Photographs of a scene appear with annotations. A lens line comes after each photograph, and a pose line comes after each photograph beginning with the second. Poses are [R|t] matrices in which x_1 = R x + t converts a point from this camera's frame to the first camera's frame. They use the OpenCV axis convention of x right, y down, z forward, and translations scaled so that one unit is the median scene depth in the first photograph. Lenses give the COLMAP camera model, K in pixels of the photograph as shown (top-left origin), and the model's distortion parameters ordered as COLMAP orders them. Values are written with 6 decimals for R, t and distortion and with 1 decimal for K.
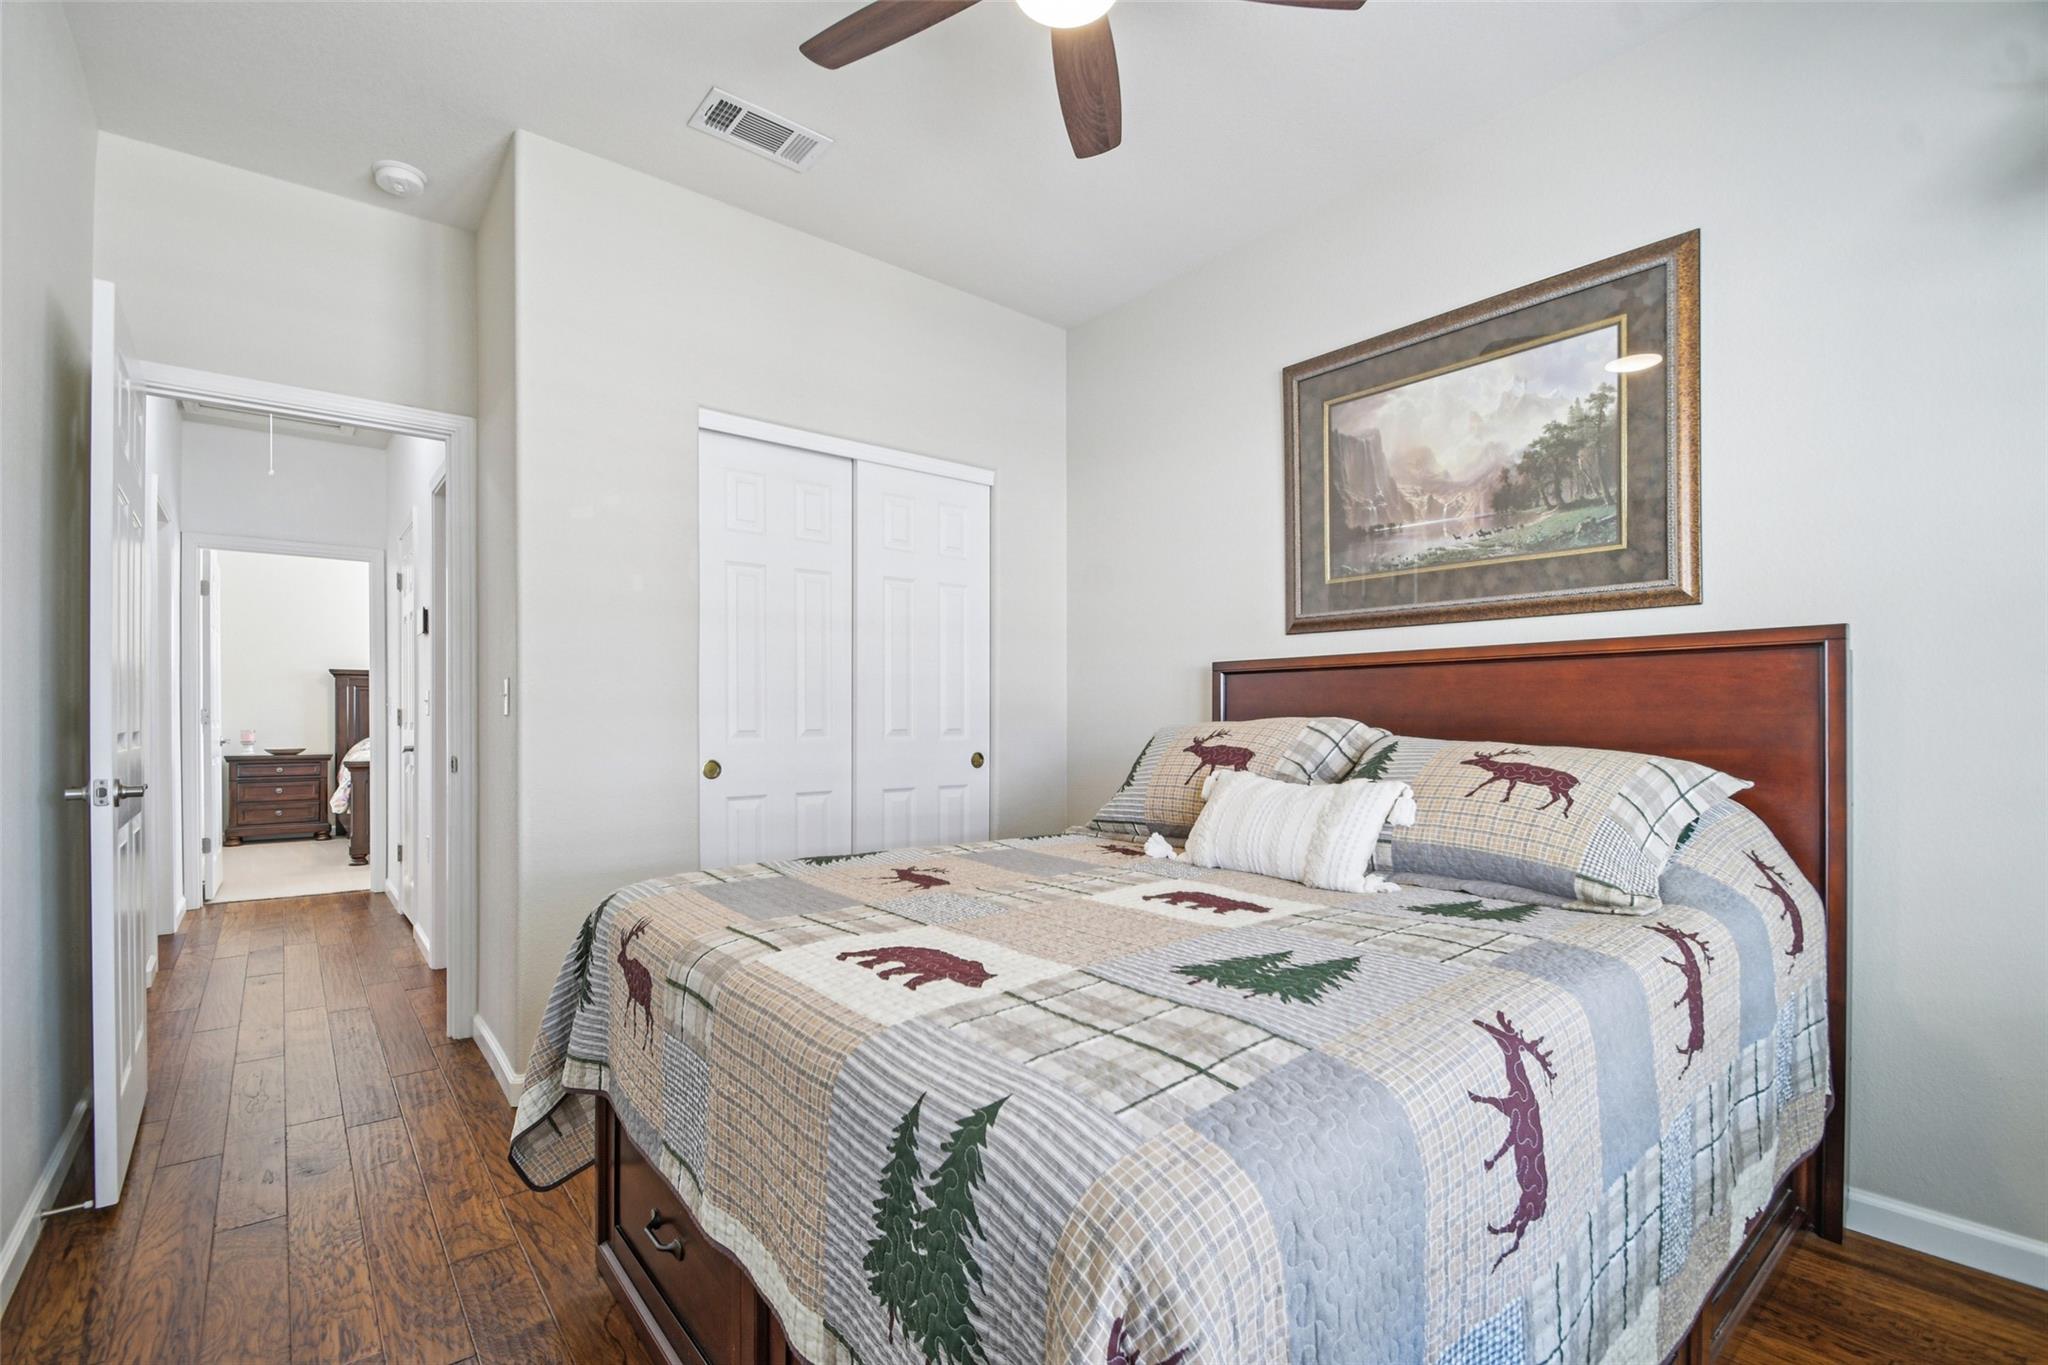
lens RADIAL K [[903.3, 0, 1021.2], [0, 903.3, 691.3], [0, 0, 1]] dist [0.000141, -0.008713]
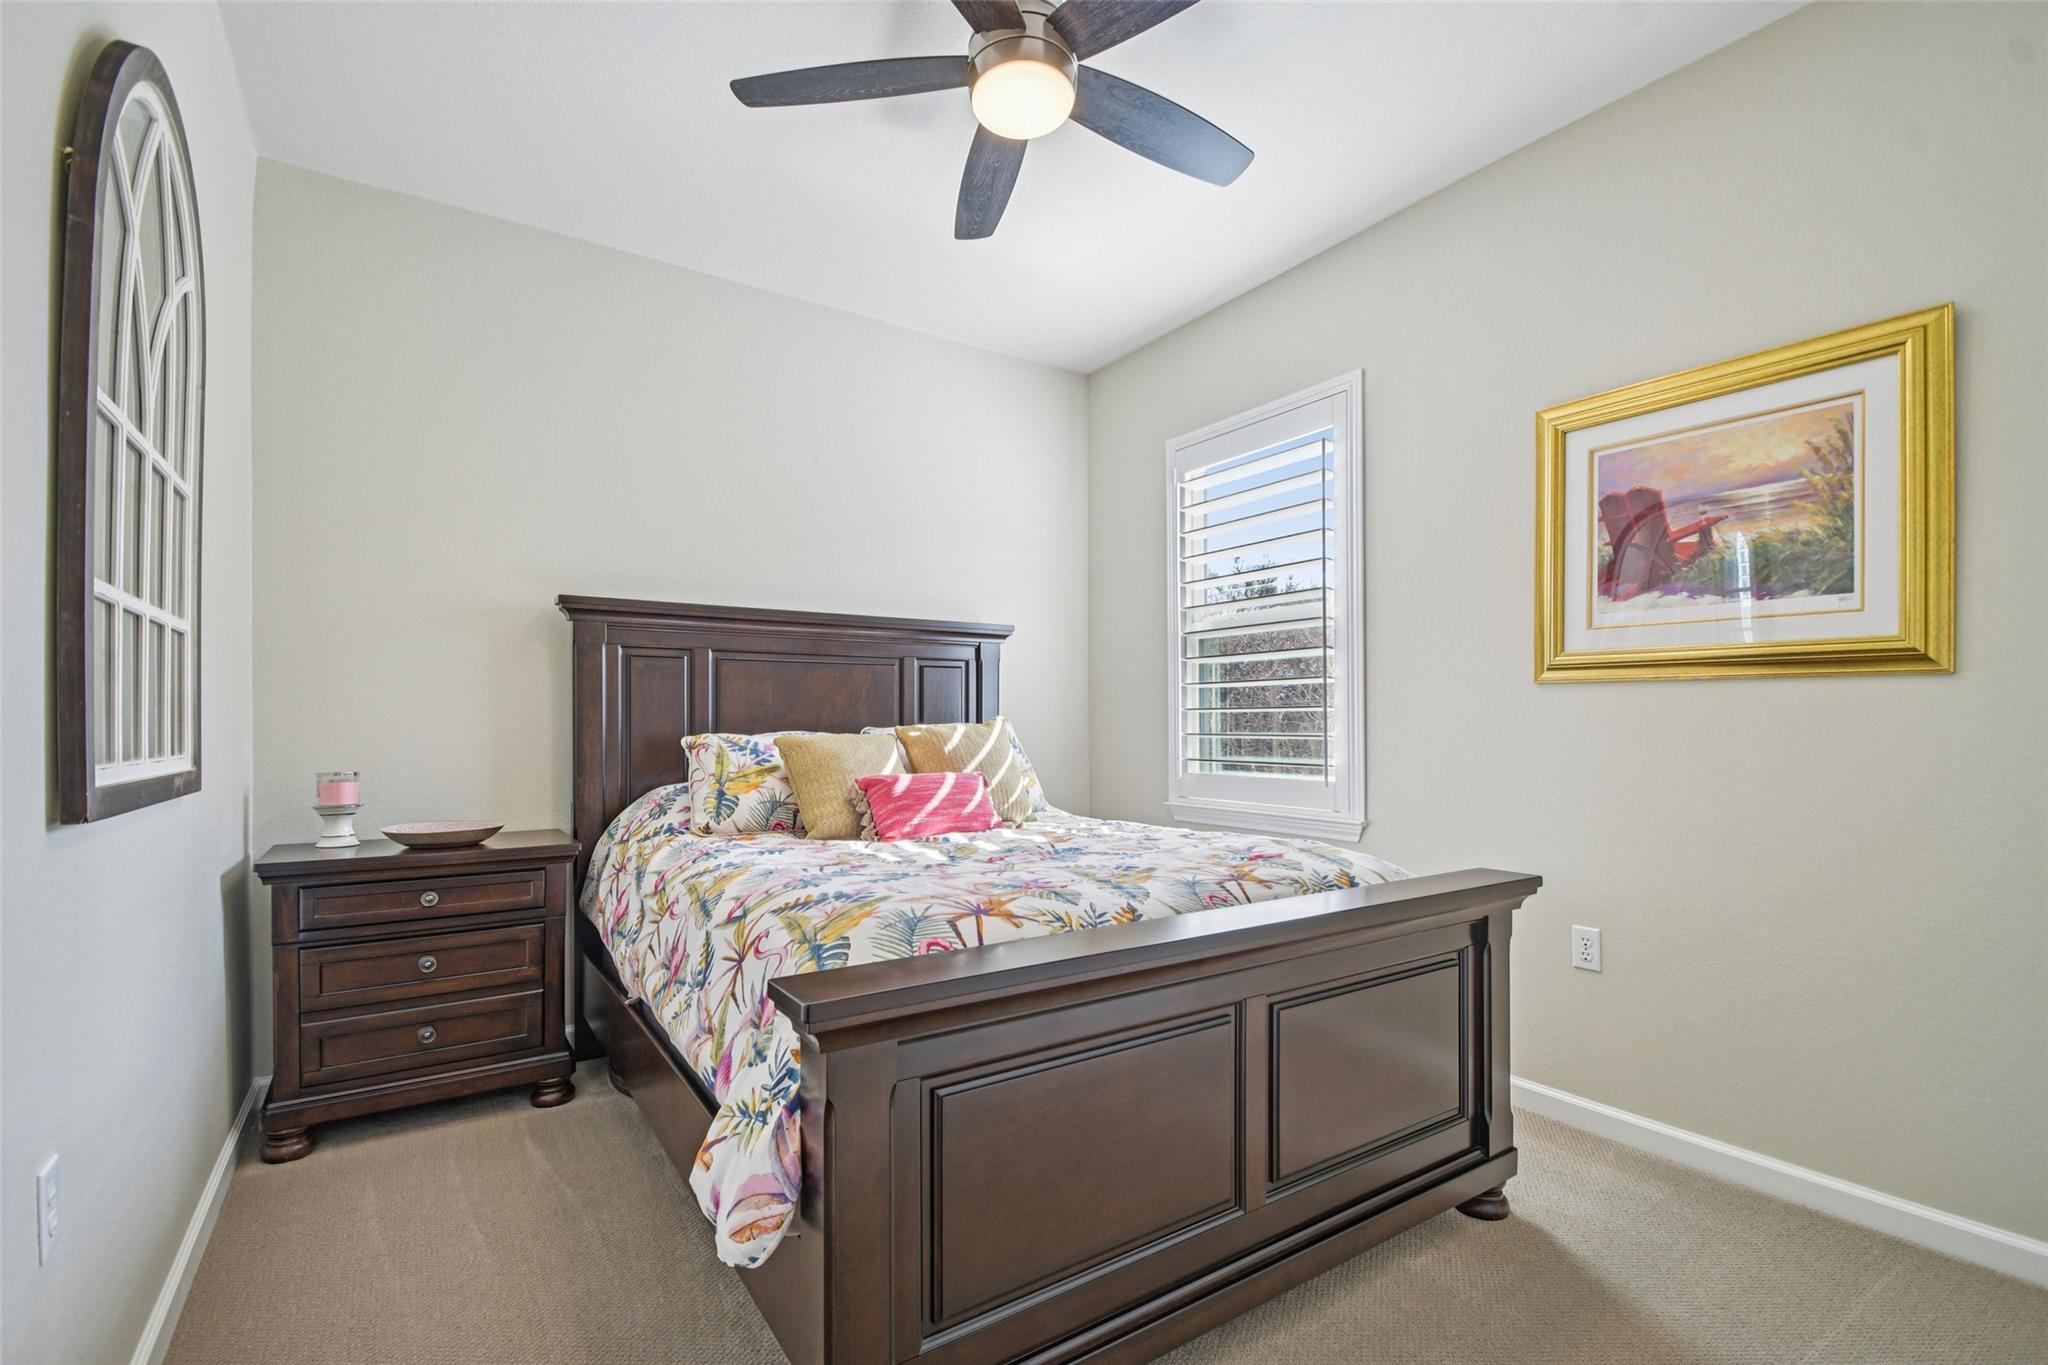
lens RADIAL K [[903.3, 0, 1024.2], [0, 903.3, 704.5], [0, 0, 1]] dist [0.000141, -0.008713]
pose [[0.994364, -0.007604, -0.105749, -0.574689], [0.008437, 0.999937, 0.007425, 0.017992], [0.105686, -0.008276, 0.994365, 0.698566]]
